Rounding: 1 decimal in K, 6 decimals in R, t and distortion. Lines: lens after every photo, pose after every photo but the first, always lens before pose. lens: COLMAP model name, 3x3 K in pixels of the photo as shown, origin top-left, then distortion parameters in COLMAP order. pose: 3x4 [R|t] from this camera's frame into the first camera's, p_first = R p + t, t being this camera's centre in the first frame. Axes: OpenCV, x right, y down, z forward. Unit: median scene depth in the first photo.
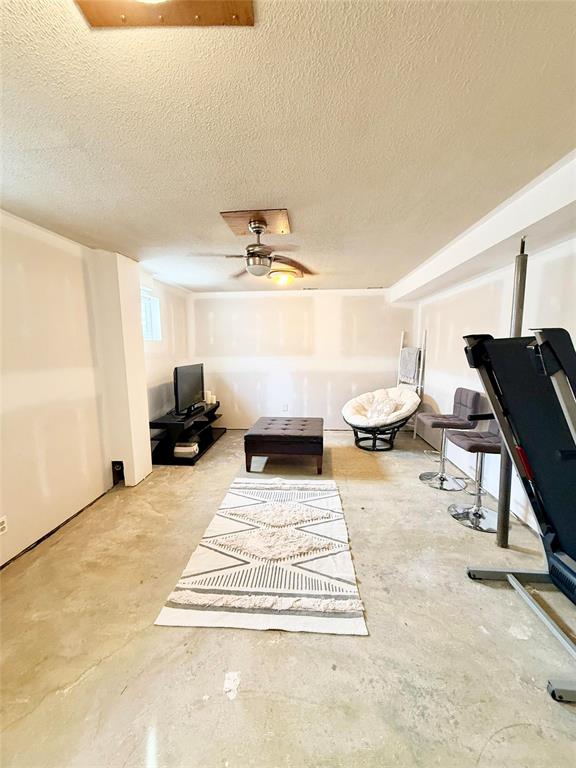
lens RADIAL K [[305.1, 0, 288.0], [0, 305.1, 384.0], [0, 0, 1]] dist [-0.000570, -0.000071]
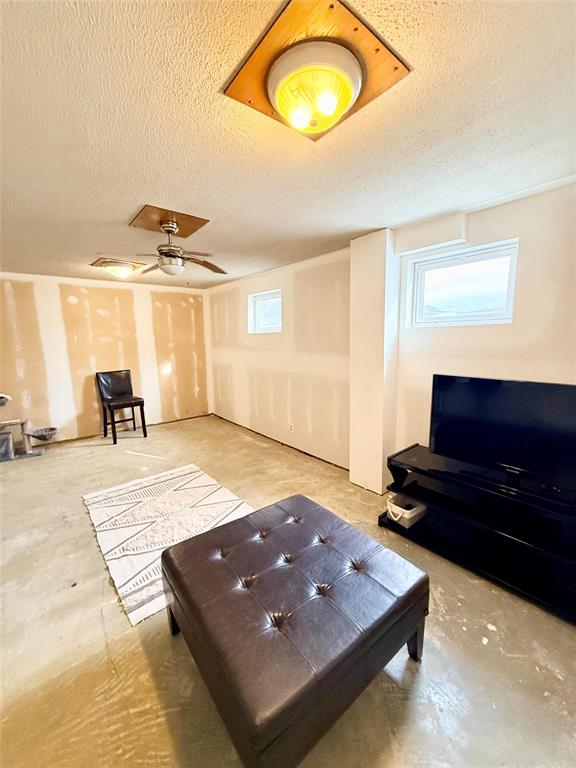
lens RADIAL K [[305.1, 0, 288.0], [0, 305.1, 384.0], [0, 0, 1]] dist [-0.000570, -0.000071]
pose [[-0.718128, 0.126353, -0.684345, 0.321932], [-0.060431, 0.968342, 0.242202, -0.230971], [0.693283, 0.215288, -0.687758, 1.766147]]
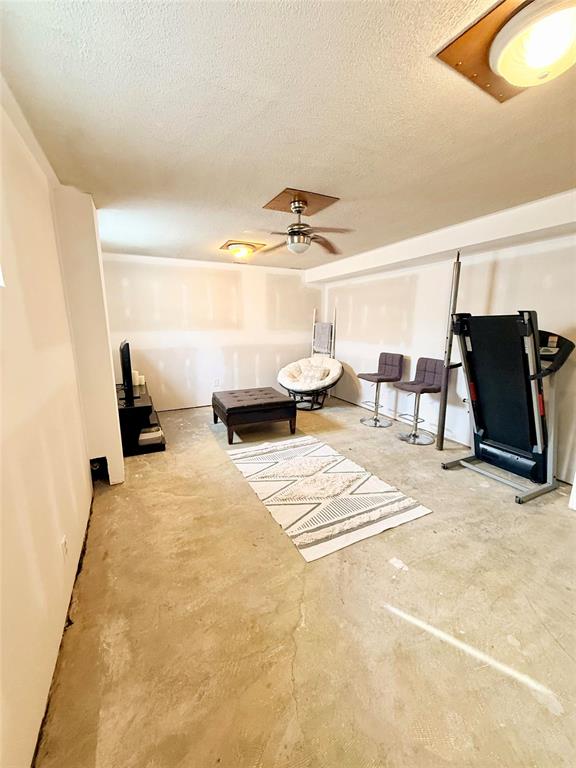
lens RADIAL K [[305.1, 0, 288.0], [0, 305.1, 384.0], [0, 0, 1]] dist [-0.000570, -0.000071]
pose [[0.860313, -0.091165, 0.501548, -0.614110], [0.052376, 0.994480, 0.090922, 0.007182], [-0.507068, -0.051952, 0.860339, 0.050426]]
